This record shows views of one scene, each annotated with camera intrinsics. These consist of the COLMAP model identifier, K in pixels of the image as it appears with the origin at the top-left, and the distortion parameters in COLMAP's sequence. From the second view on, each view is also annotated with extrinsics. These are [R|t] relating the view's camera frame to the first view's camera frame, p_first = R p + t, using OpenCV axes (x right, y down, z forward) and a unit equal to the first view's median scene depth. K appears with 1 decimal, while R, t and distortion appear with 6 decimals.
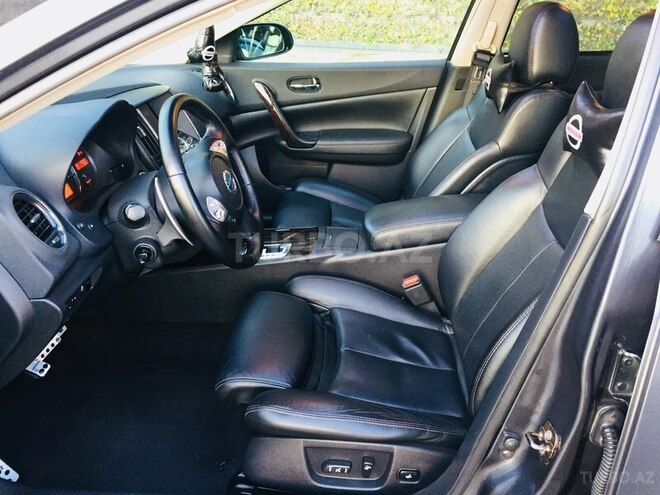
lens RADIAL K [[559.0, 0, 328.2], [0, 559.0, 246.5], [0, 0, 1]] dist [0.059858, -0.075429]
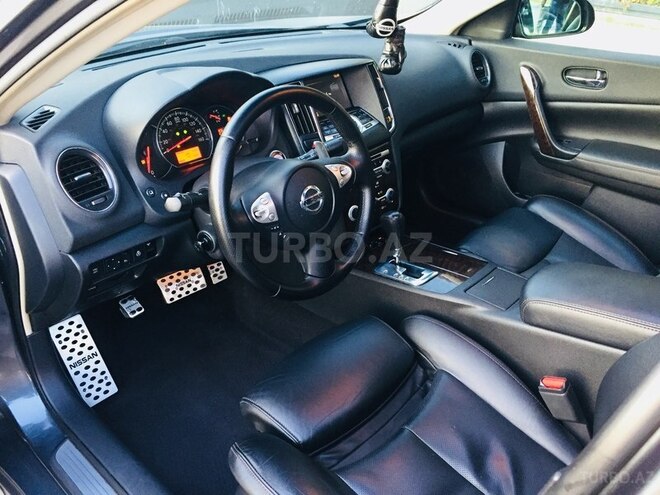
lens RADIAL K [[559.0, 0, 330.1], [0, 559.0, 249.8], [0, 0, 1]] dist [0.059858, -0.075429]
pose [[0.777230, 0.311700, -0.546587, 0.181914], [-0.275591, 0.949560, 0.149620, -0.085505], [0.565653, 0.034345, 0.823928, 0.178721]]
